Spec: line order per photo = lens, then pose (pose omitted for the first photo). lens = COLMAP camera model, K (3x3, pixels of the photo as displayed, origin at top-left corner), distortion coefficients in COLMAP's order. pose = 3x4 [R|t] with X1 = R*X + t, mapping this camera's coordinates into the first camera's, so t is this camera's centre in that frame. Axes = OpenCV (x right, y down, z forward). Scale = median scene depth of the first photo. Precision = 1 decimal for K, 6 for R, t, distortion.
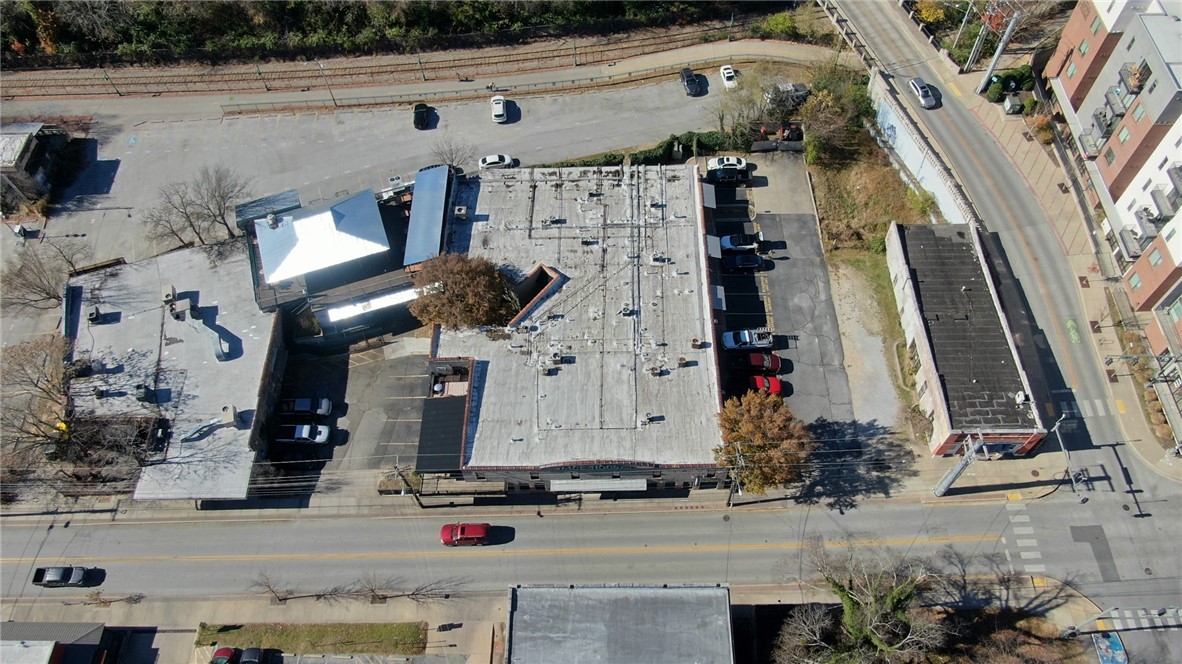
lens RADIAL K [[846.5, 0, 593.1], [0, 846.5, 334.5], [0, 0, 1]] dist [0.000255, 0.003945]
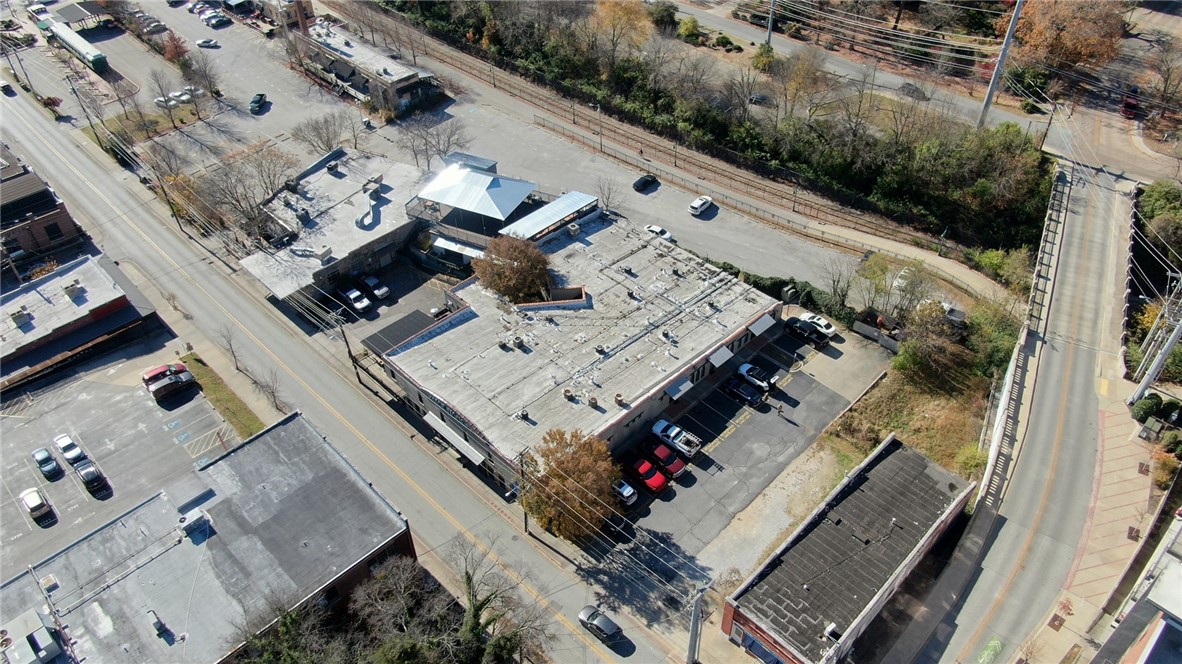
lens RADIAL K [[846.5, 0, 595.3], [0, 846.5, 333.9], [0, 0, 1]] dist [0.000255, 0.003945]
pose [[0.707507, 0.485187, -0.513835, 0.536161], [-0.599148, 0.797391, -0.072041, 0.035190], [0.374774, 0.358833, 0.854859, 0.081333]]
